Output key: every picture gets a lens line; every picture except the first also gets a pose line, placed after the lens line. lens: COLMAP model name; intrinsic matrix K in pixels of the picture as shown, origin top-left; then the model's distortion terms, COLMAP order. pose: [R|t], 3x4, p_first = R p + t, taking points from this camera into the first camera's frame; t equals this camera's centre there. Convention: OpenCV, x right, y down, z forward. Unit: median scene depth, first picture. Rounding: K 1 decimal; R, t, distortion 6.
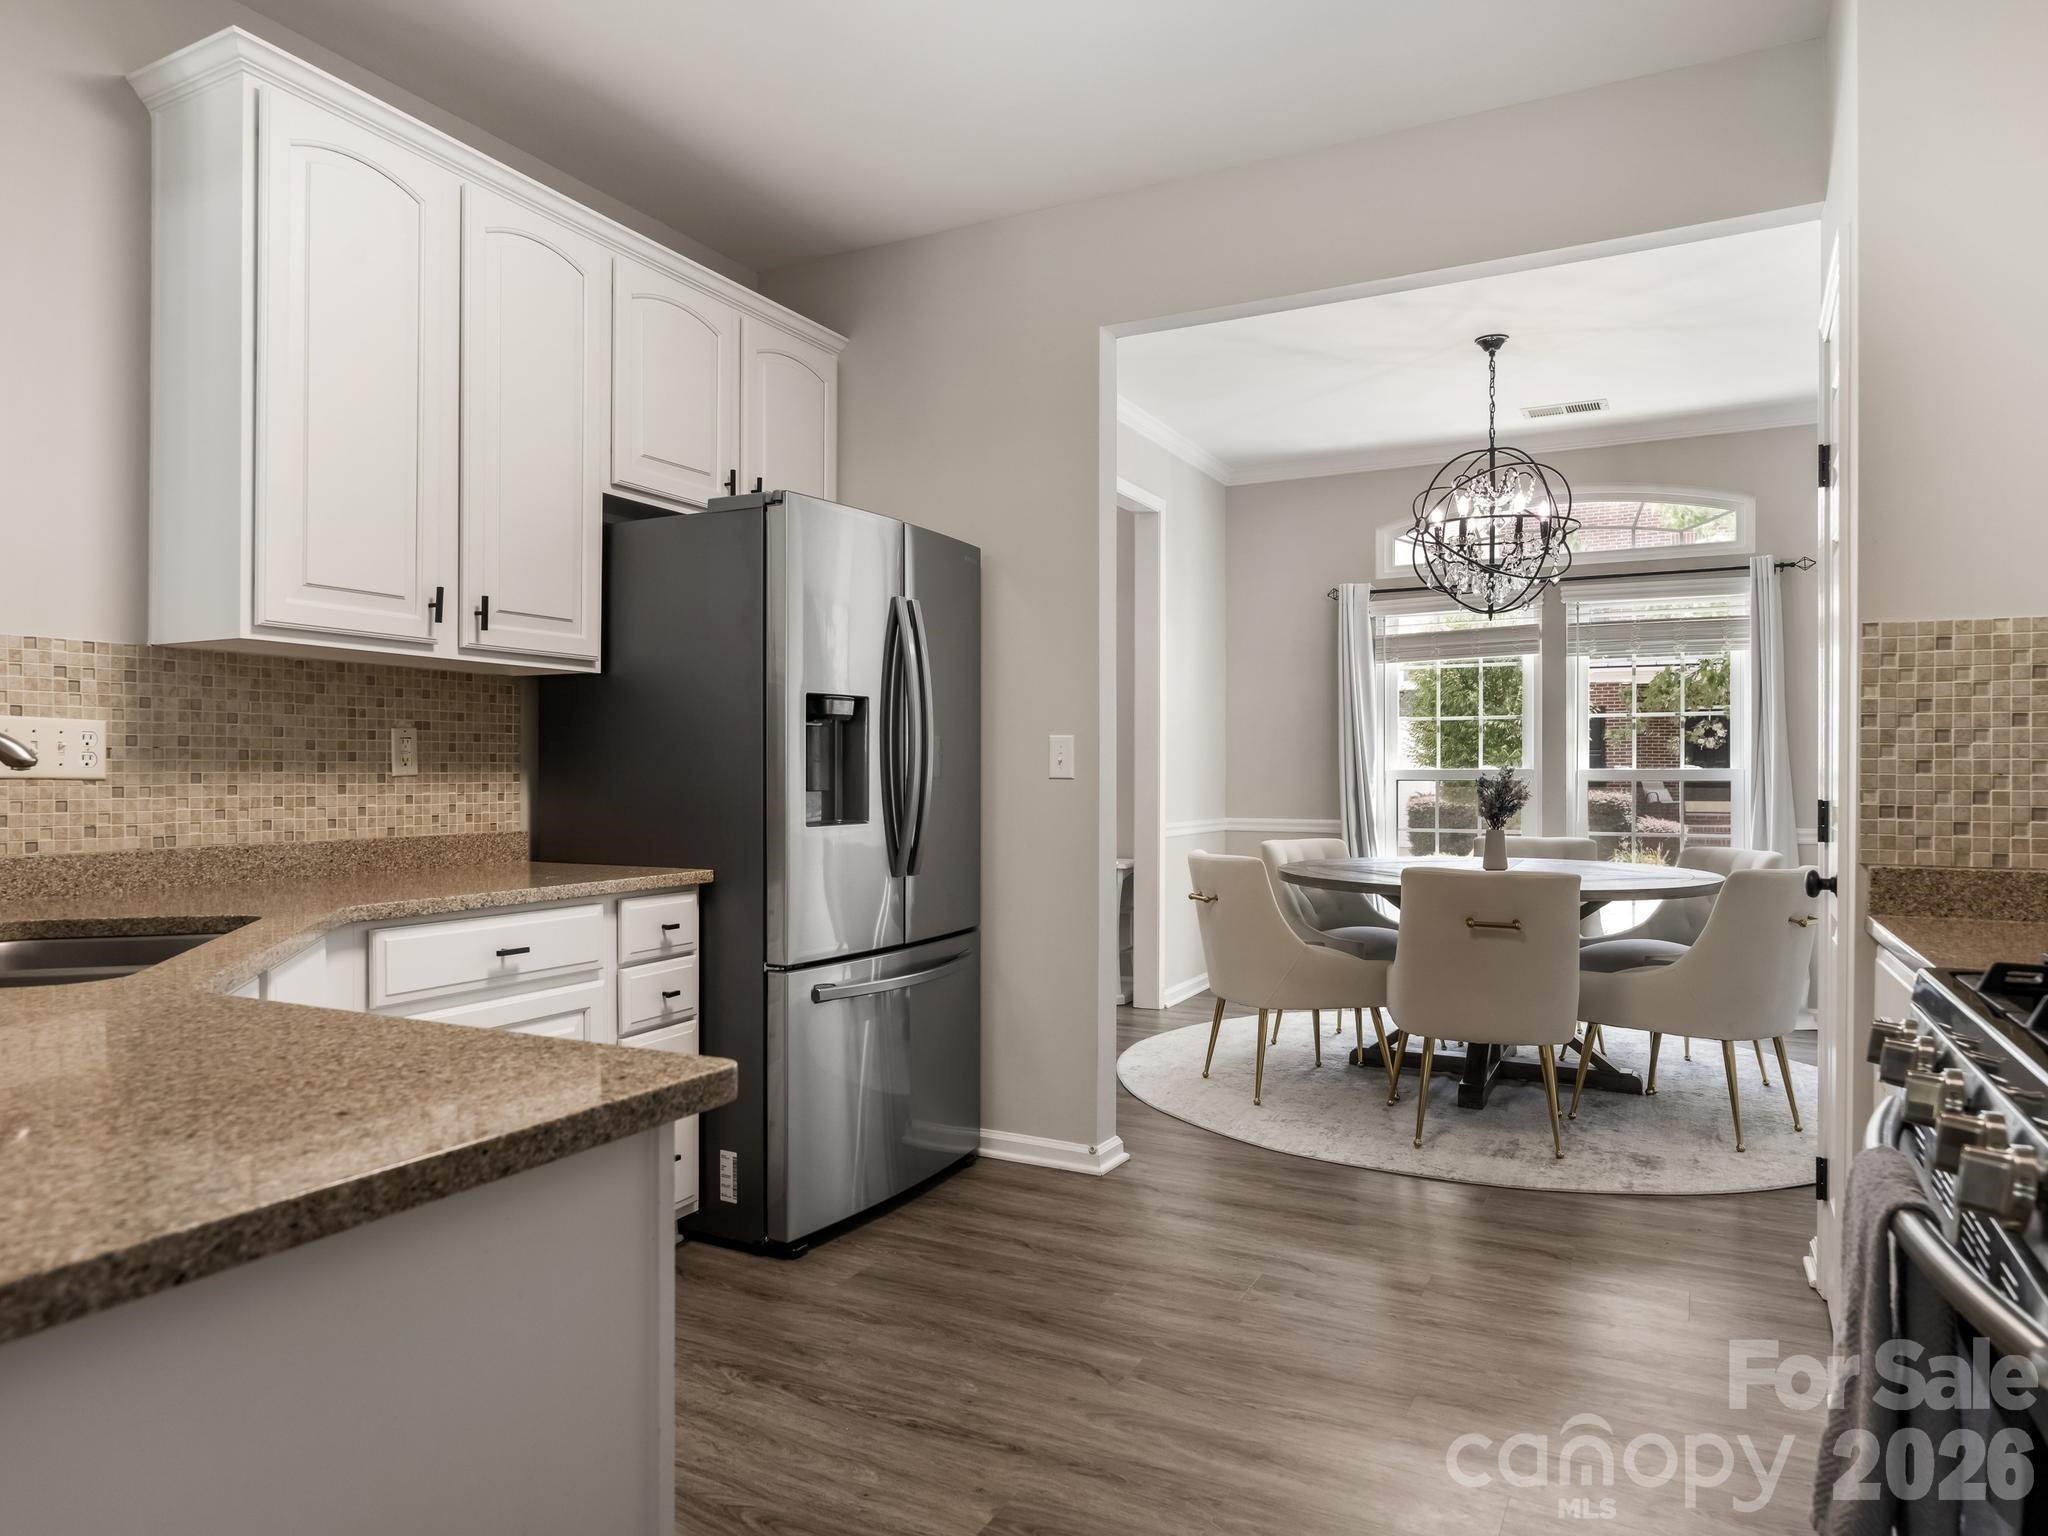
lens RADIAL K [[1282.3, 0, 1020.3], [0, 1282.3, 765.9], [0, 0, 1]] dist [-0.001237, 0.002194]
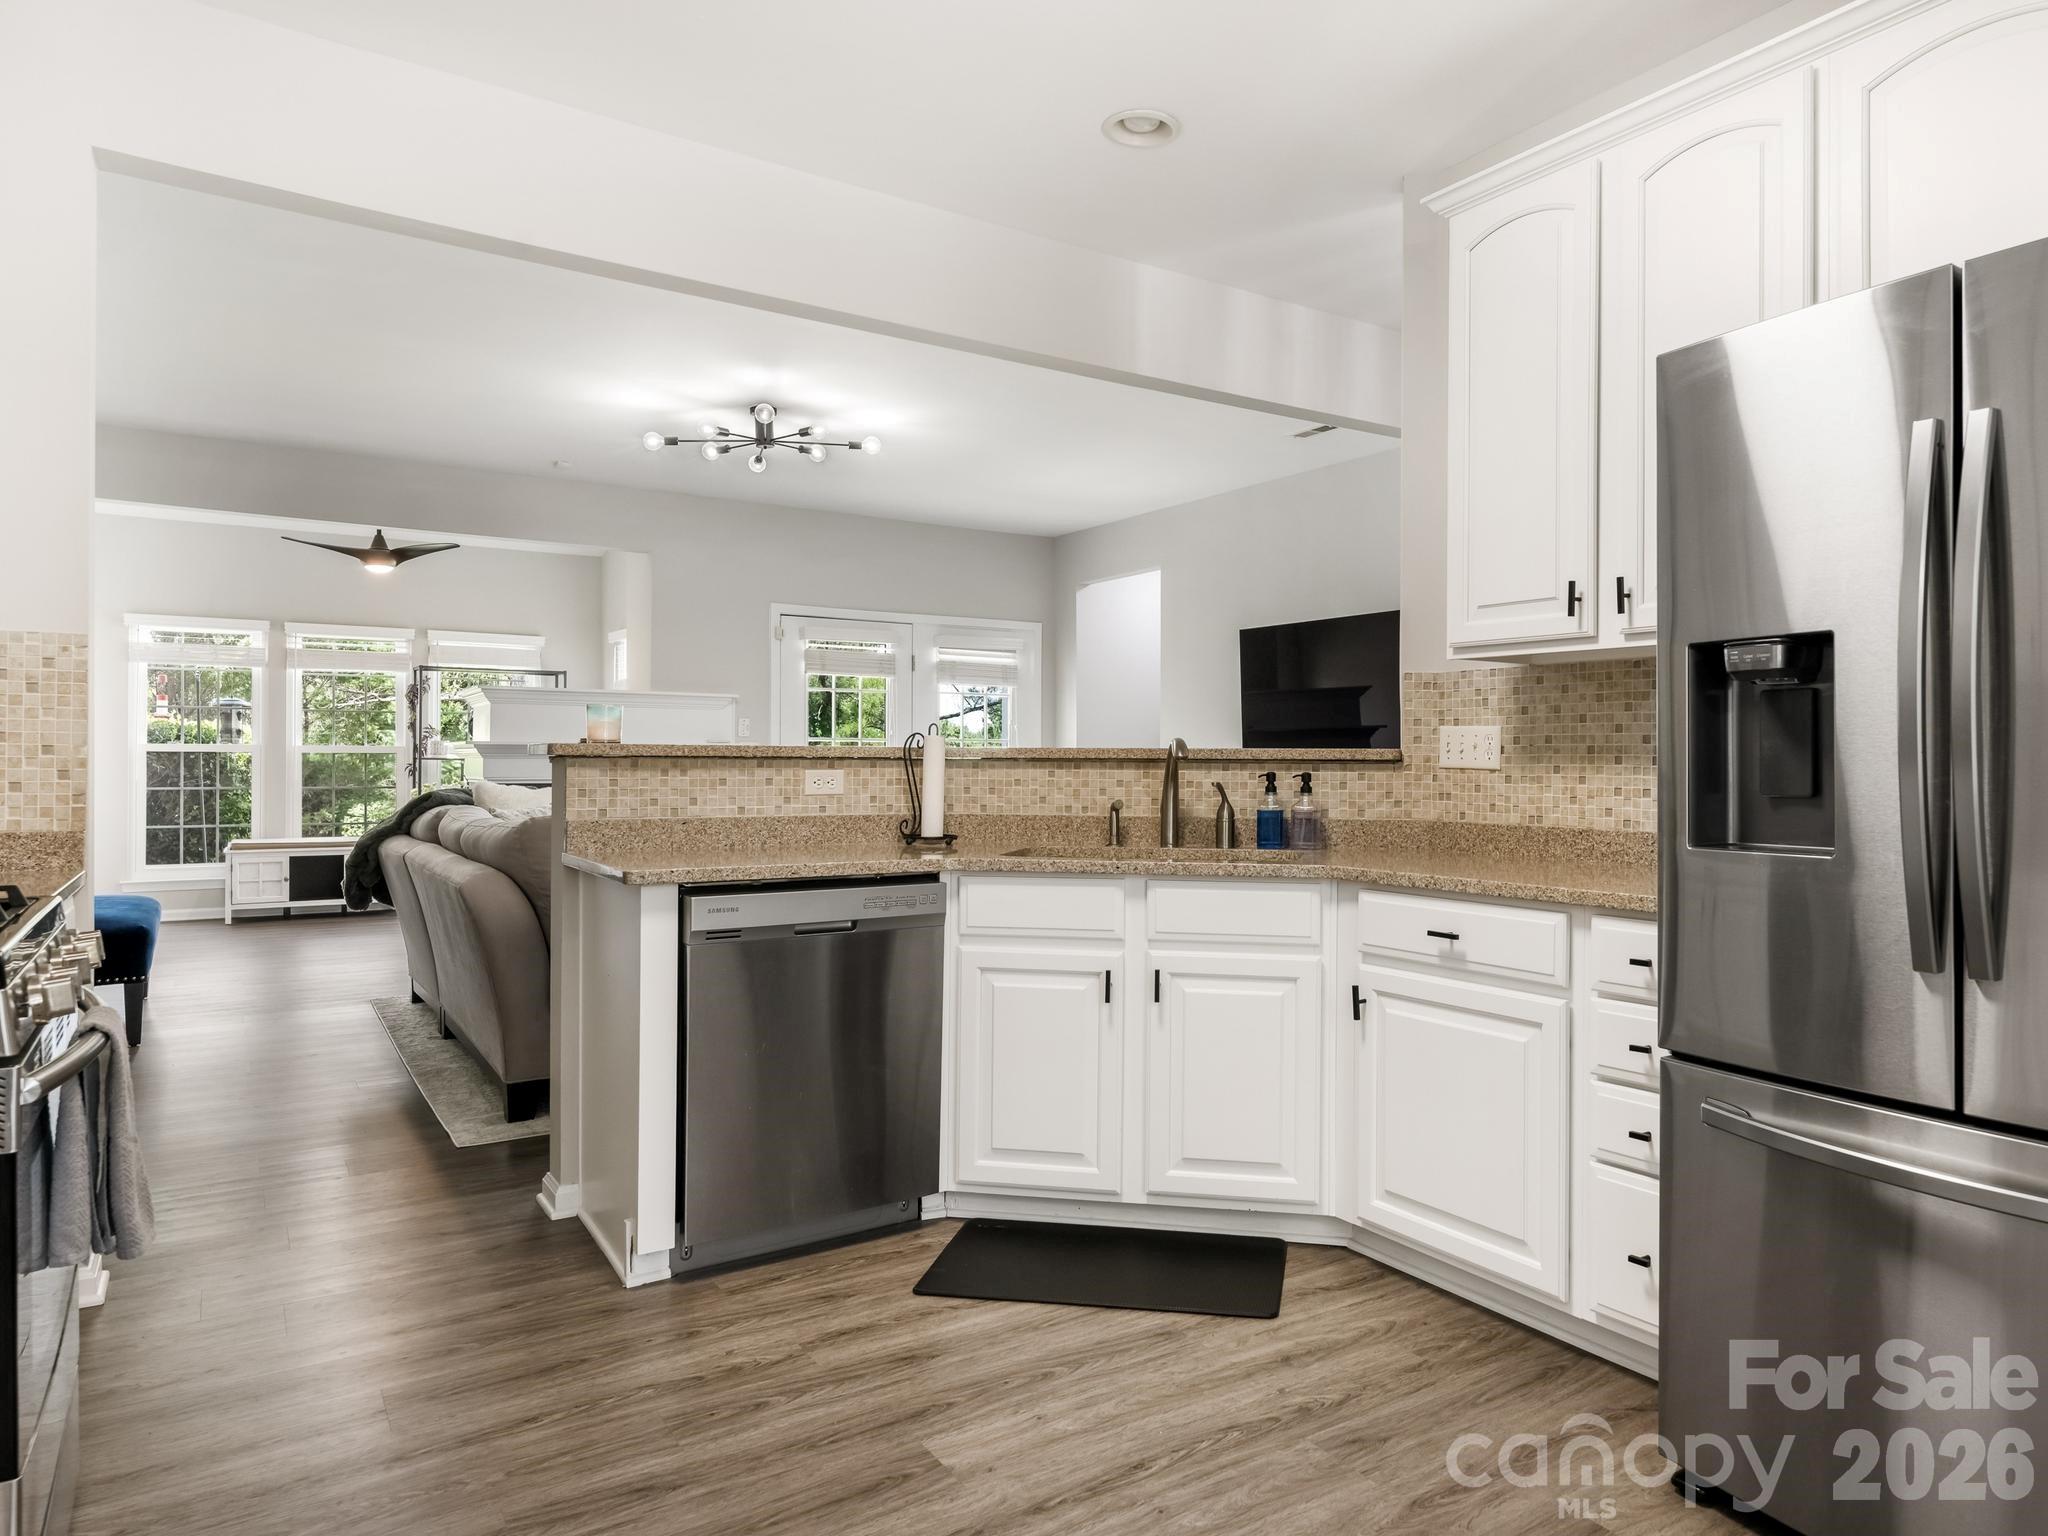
lens RADIAL K [[1317.7, 0, 1133.3], [0, 1317.7, 758.6], [0, 0, 1]] dist [0.004429, 0.002866]
pose [[-0.457704, -0.007568, -0.889073, 0.660035], [-0.003048, 0.999971, -0.006943, 0.009056], [0.889100, -0.000468, -0.457714, 1.232677]]
